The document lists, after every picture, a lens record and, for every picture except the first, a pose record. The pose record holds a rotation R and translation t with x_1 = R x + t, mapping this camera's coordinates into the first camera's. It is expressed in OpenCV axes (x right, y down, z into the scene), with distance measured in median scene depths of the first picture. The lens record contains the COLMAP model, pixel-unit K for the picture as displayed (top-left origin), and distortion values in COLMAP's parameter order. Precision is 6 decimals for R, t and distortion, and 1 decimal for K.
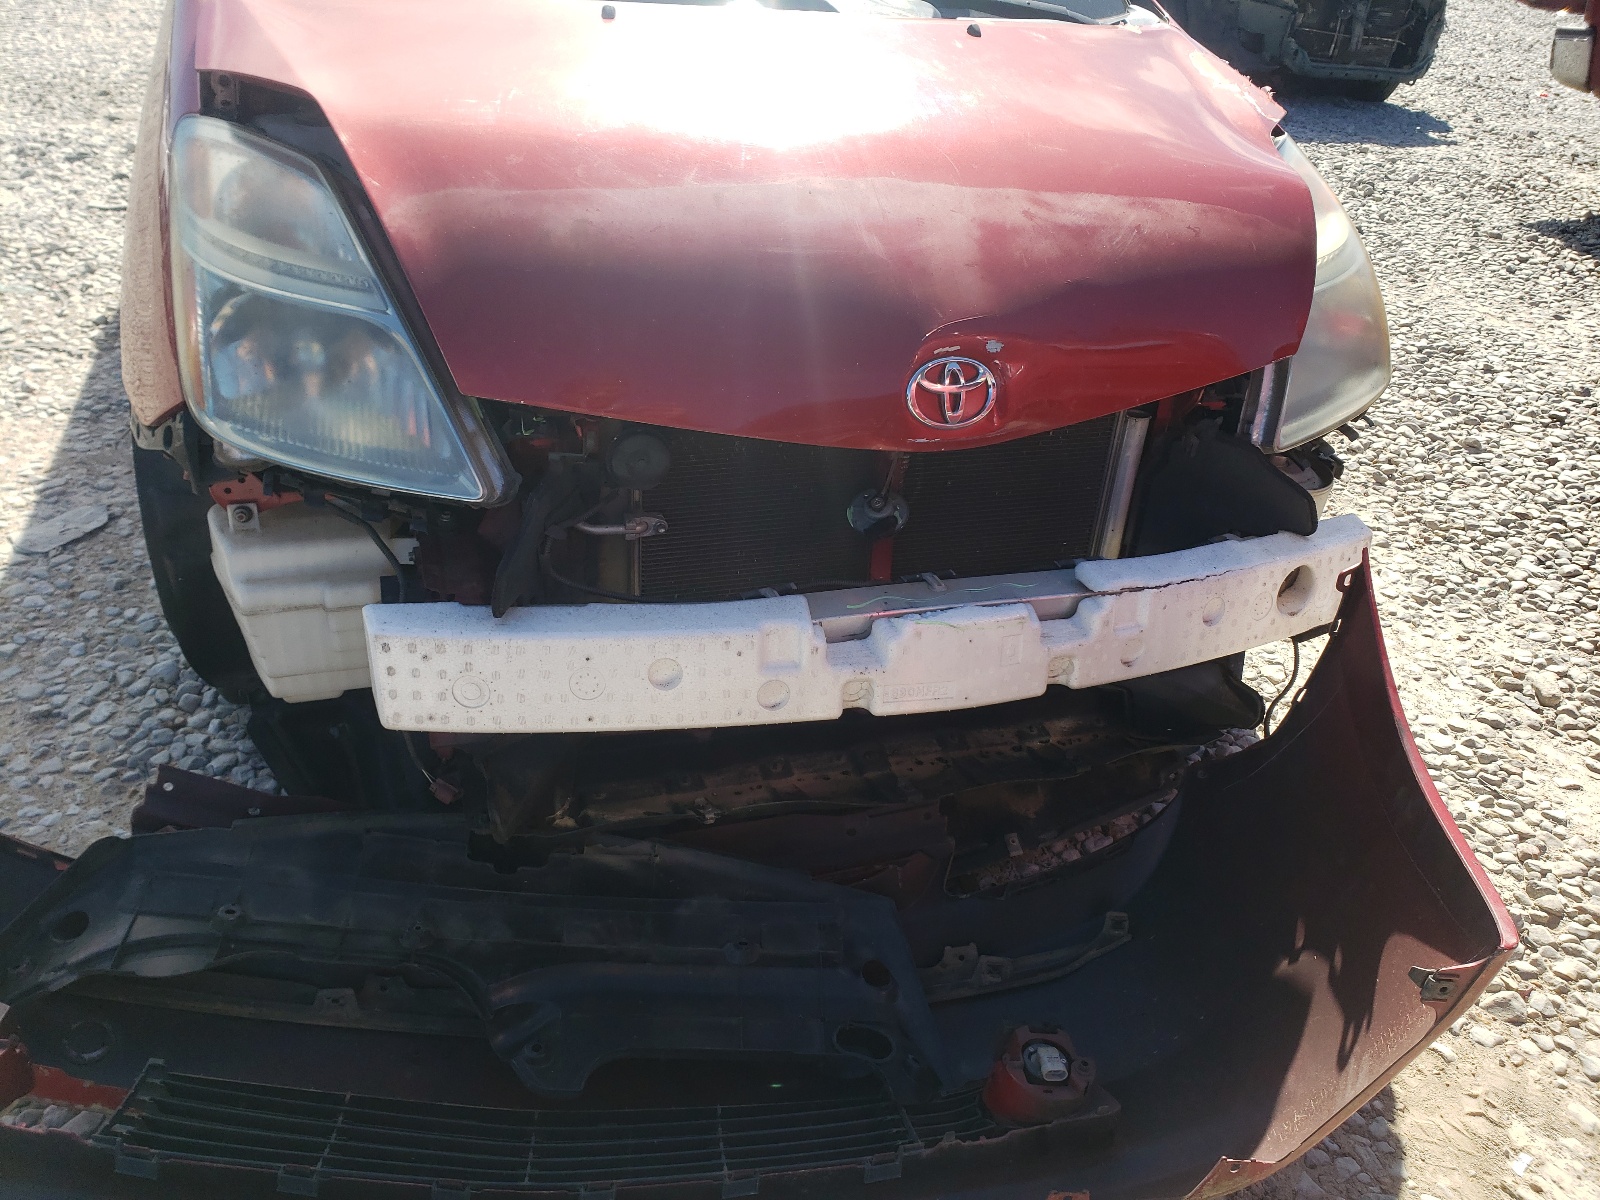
lens RADIAL K [[1266.2, 0, 800.0], [0, 1266.2, 600.0], [0, 0, 1]] dist [0.103504, -0.181268]
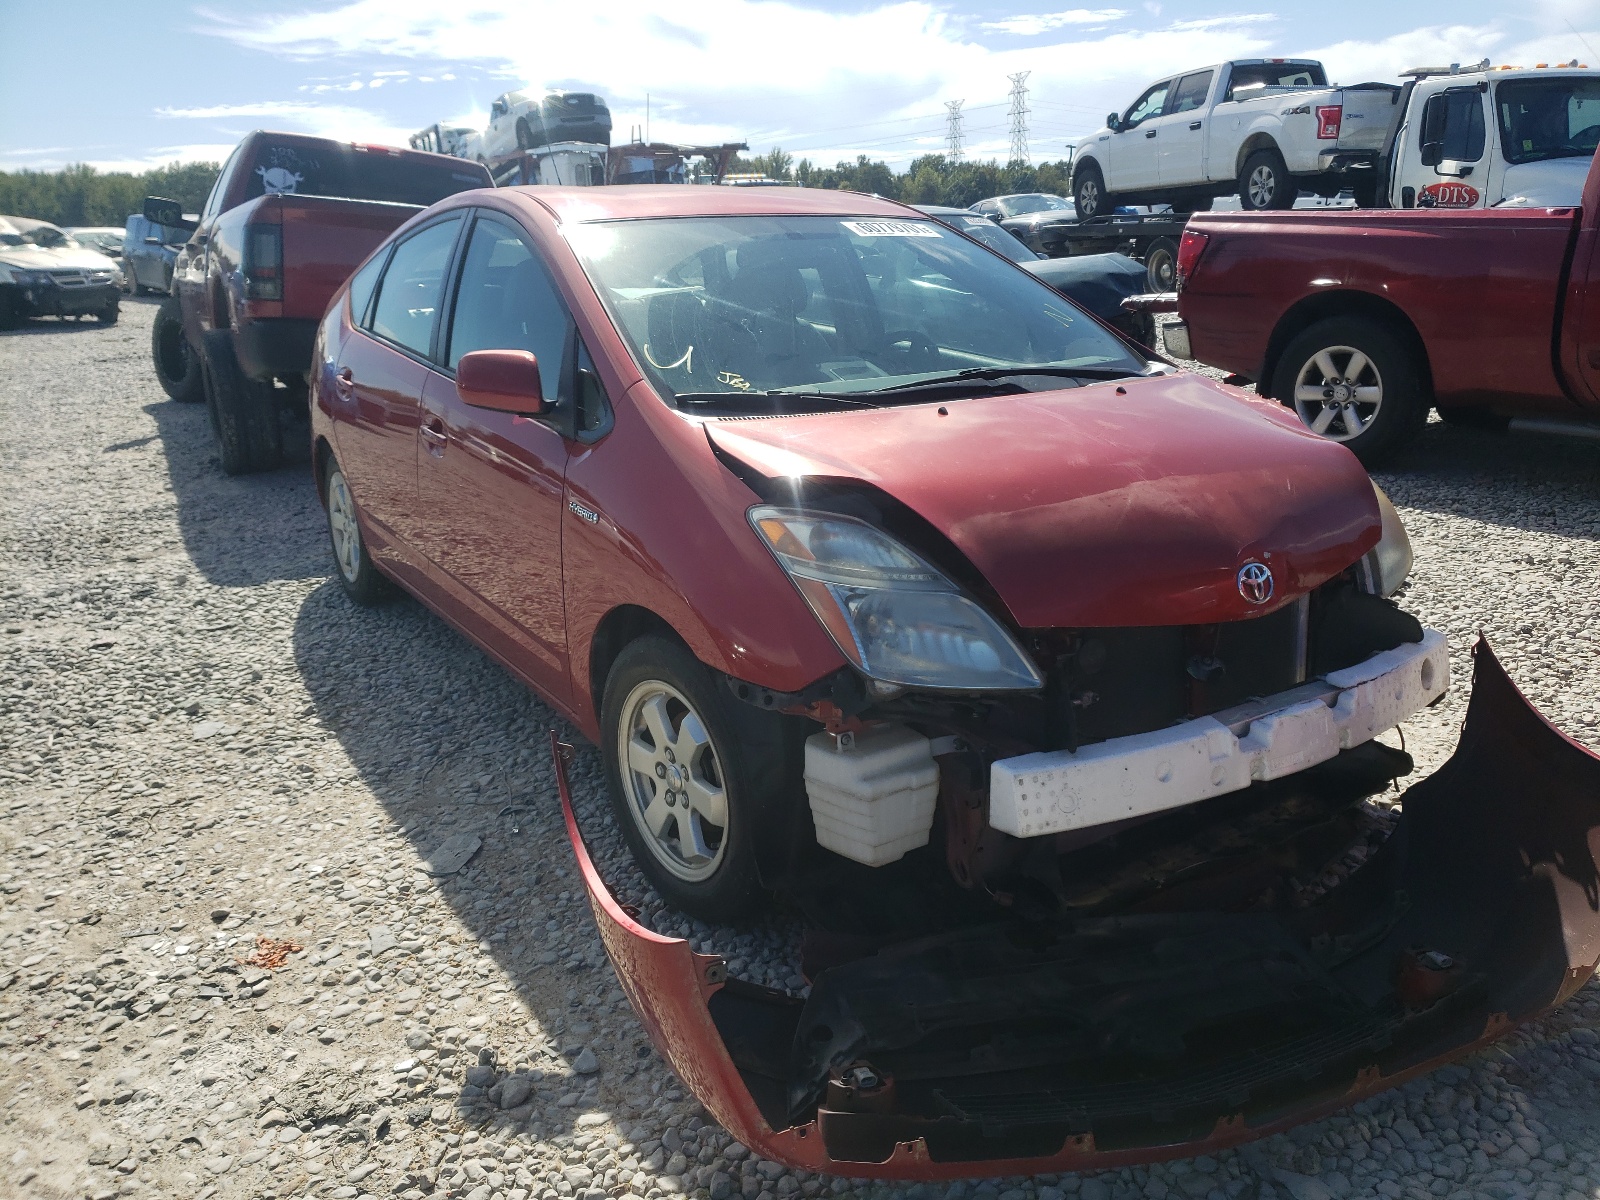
lens RADIAL K [[1266.2, 0, 800.0], [0, 1266.2, 600.0], [0, 0, 1]] dist [0.103504, -0.181268]
pose [[0.955841, -0.161290, 0.245670, -0.893439], [0.219125, 0.948190, -0.230045, 0.120188], [-0.195838, 0.273719, 0.941661, -0.498738]]
